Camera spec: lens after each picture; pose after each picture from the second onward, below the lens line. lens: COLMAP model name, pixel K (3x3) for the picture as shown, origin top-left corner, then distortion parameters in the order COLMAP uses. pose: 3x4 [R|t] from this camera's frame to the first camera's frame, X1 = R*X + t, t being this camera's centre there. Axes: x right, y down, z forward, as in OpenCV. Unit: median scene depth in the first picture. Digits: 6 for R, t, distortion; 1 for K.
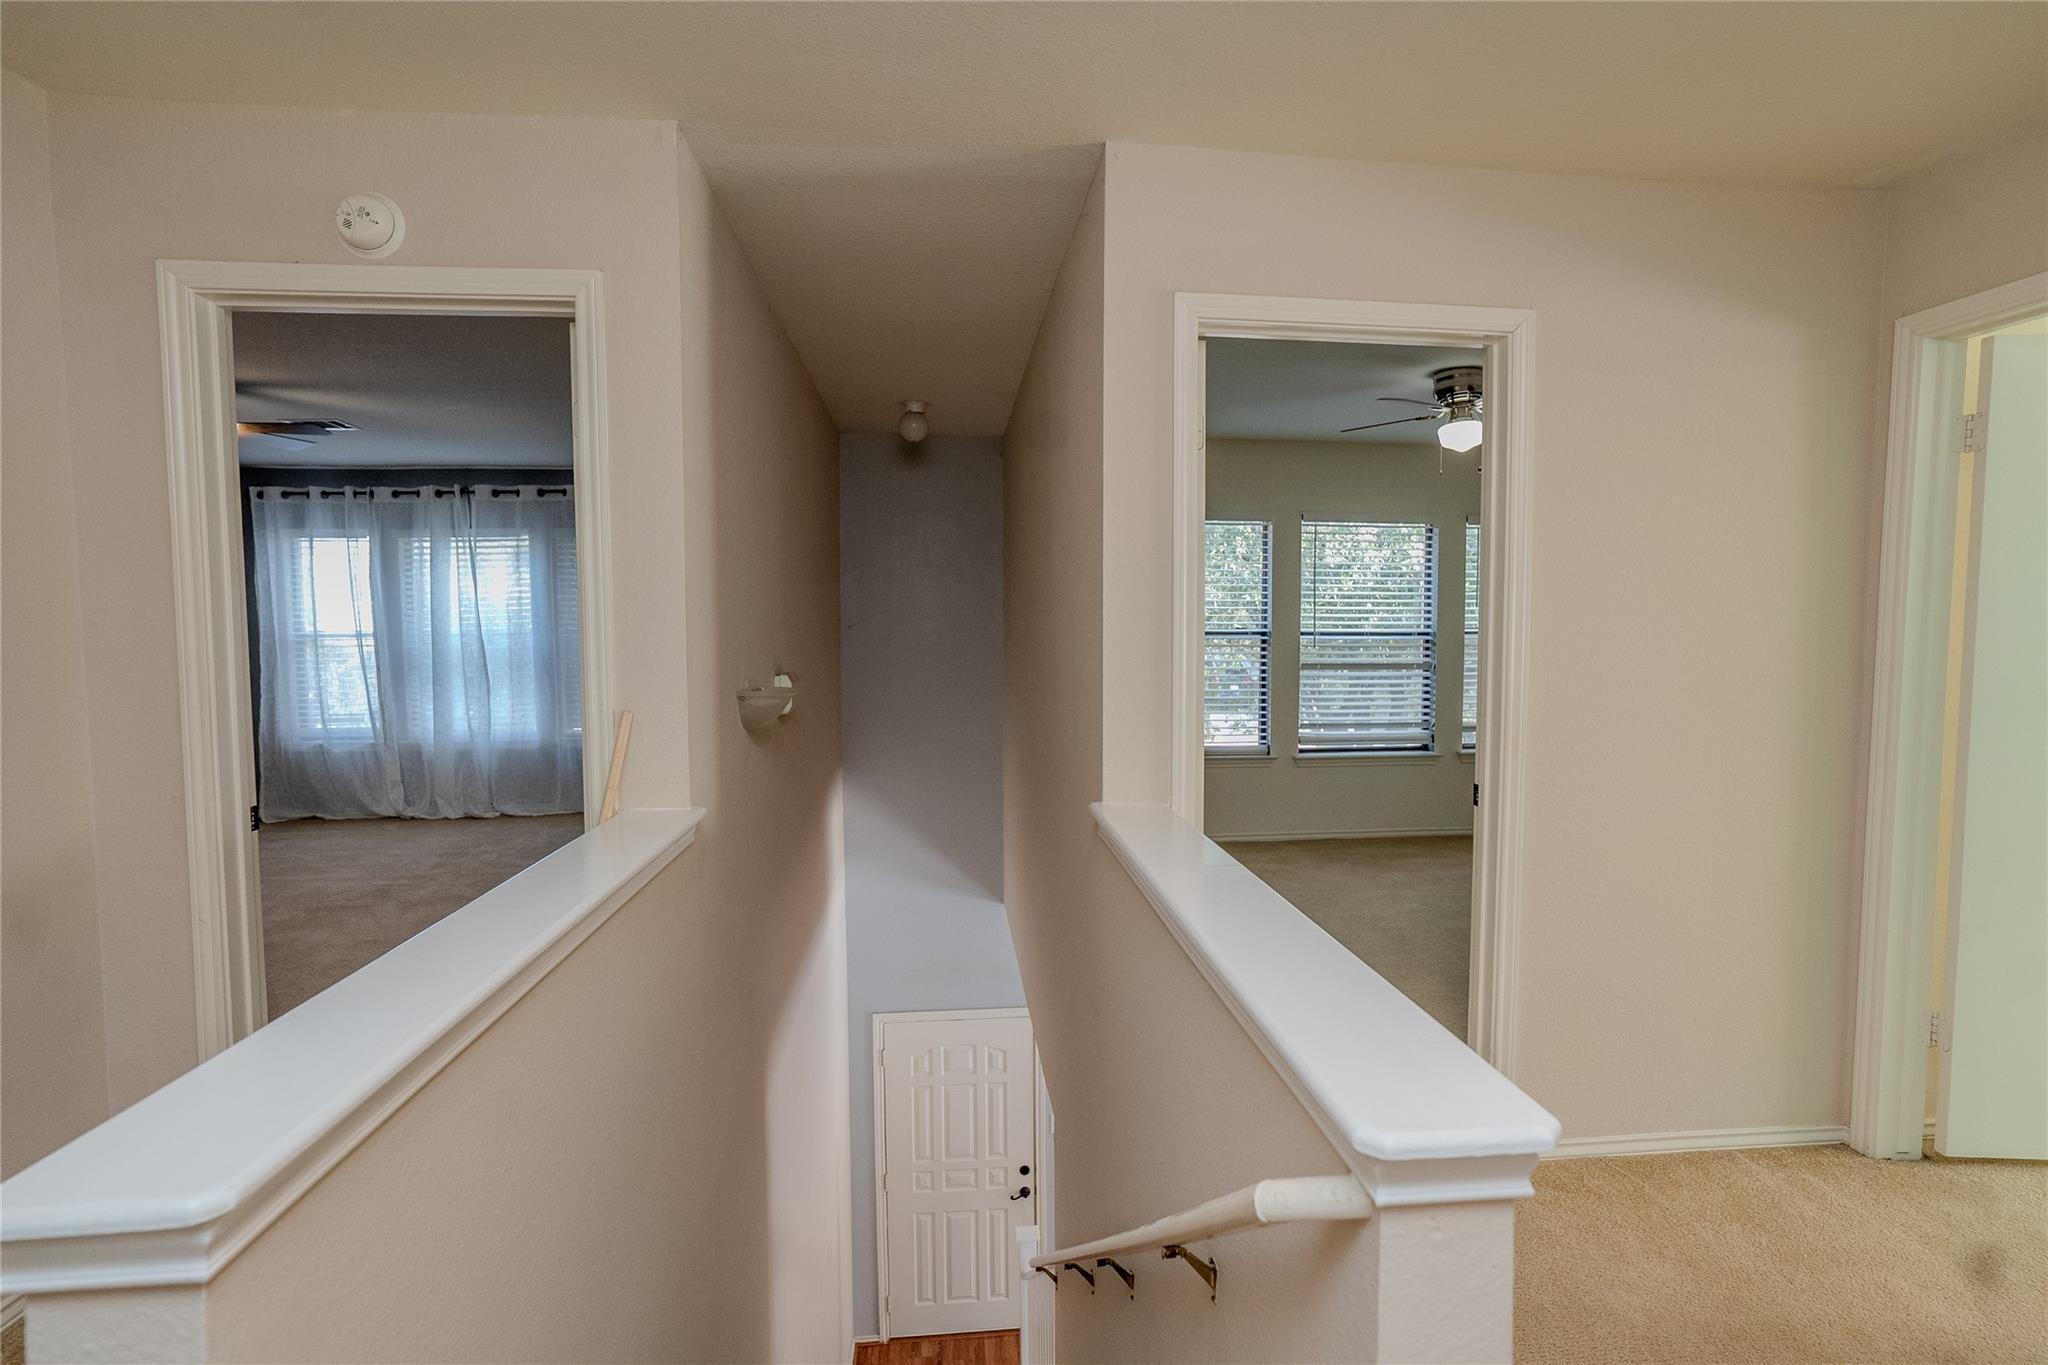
lens RADIAL K [[1020.6, 0, 1028.1], [0, 1020.6, 650.4], [0, 0, 1]] dist [-0.042787, 0.028724]
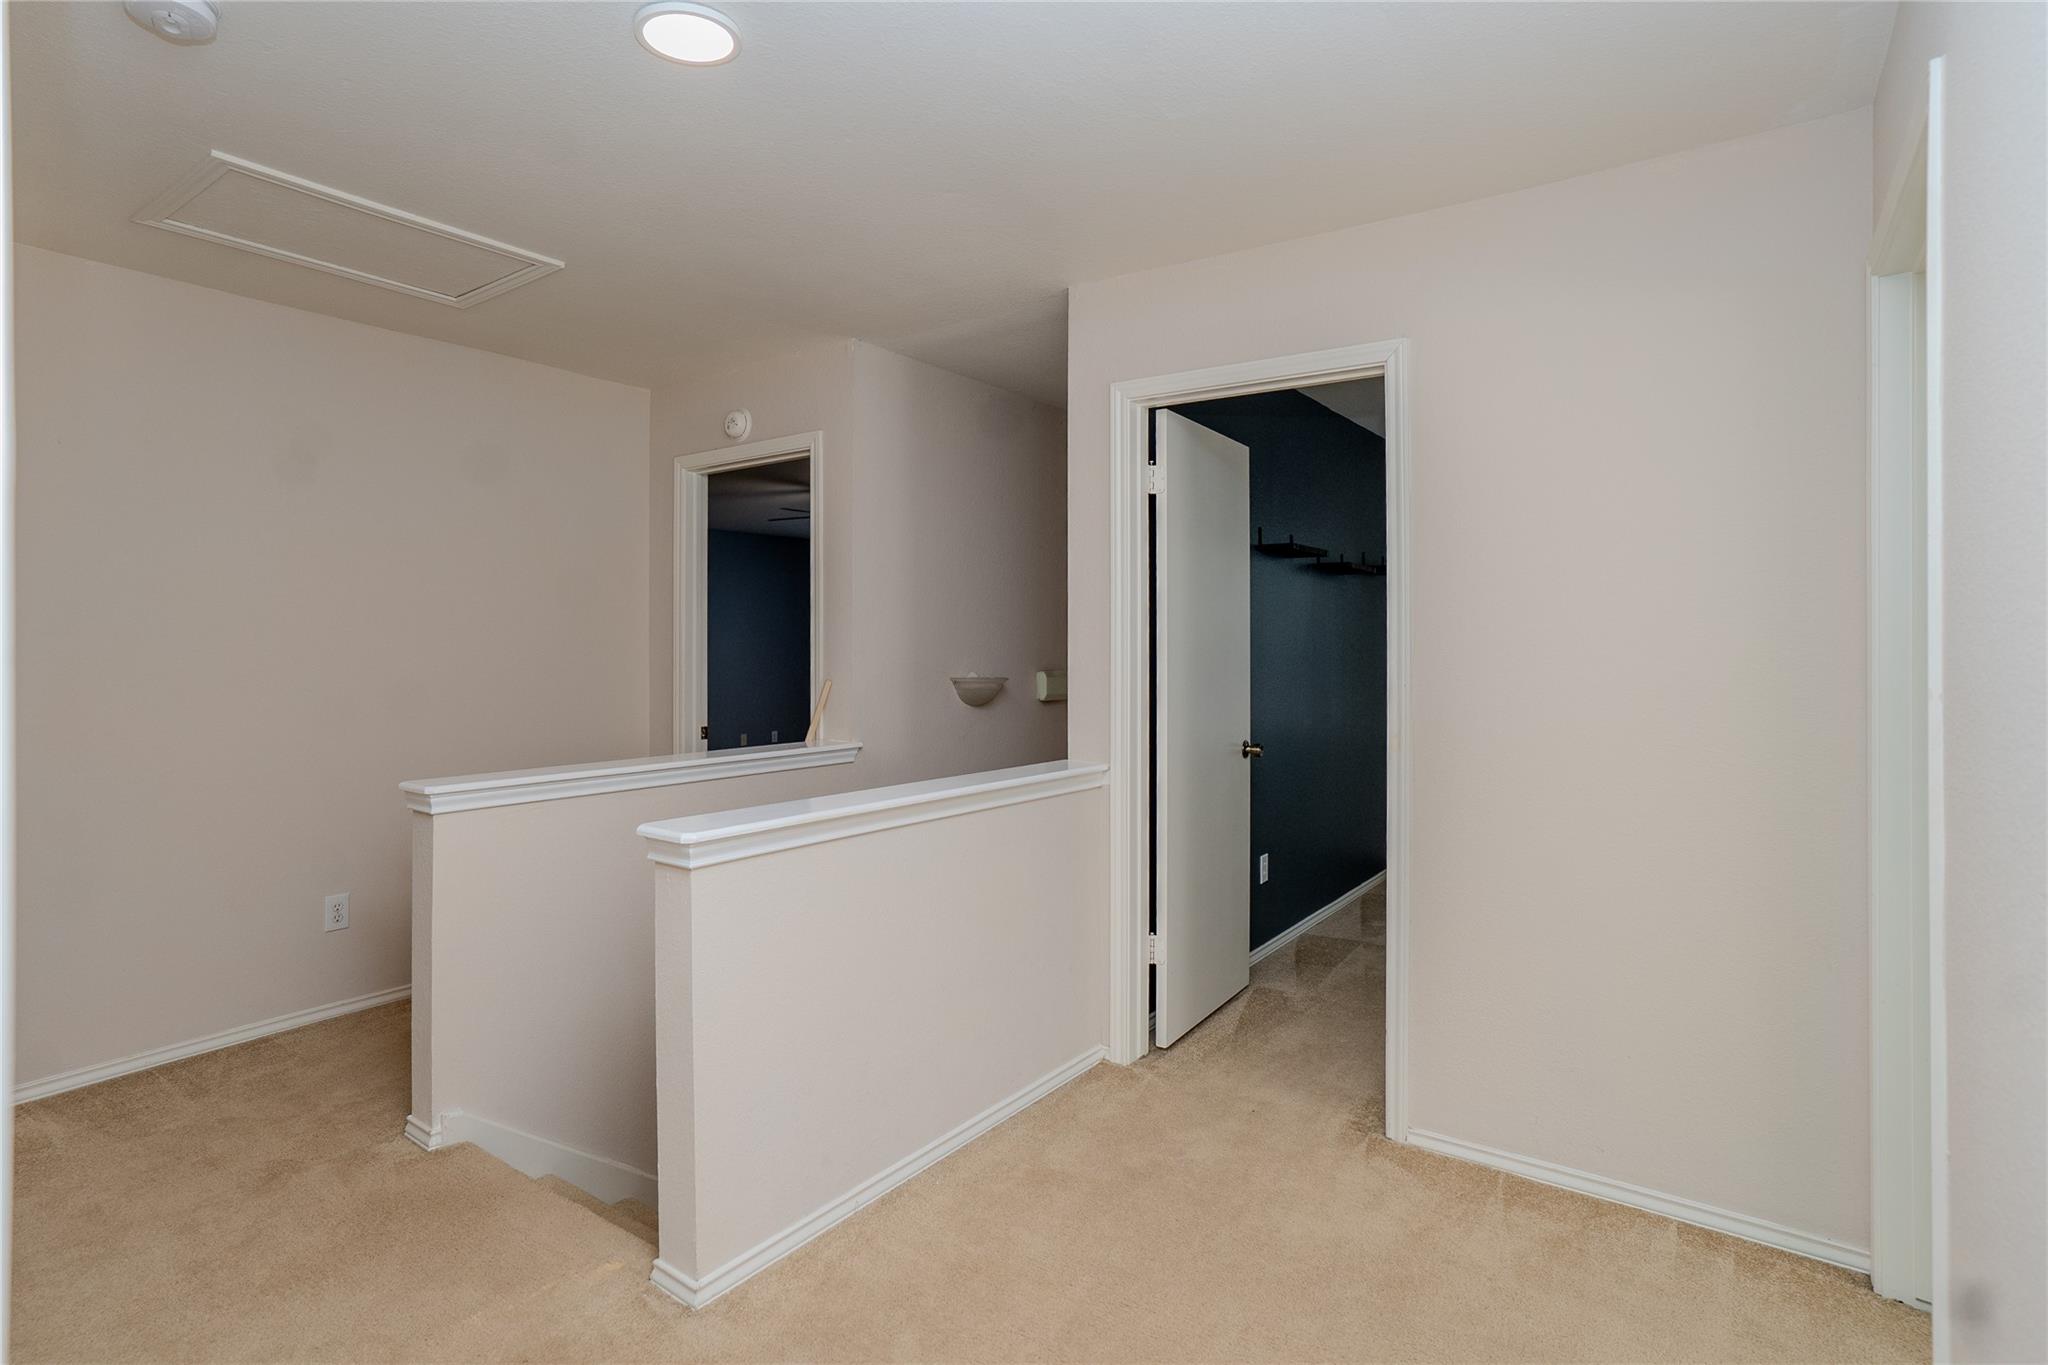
lens RADIAL K [[1020.6, 0, 1028.1], [0, 1020.6, 650.4], [0, 0, 1]] dist [-0.042787, 0.028724]
pose [[0.742802, 0.008237, -0.669460, 0.987311], [-0.032840, 0.999169, -0.024144, 0.039499], [0.668705, 0.039919, 0.742456, -0.066990]]
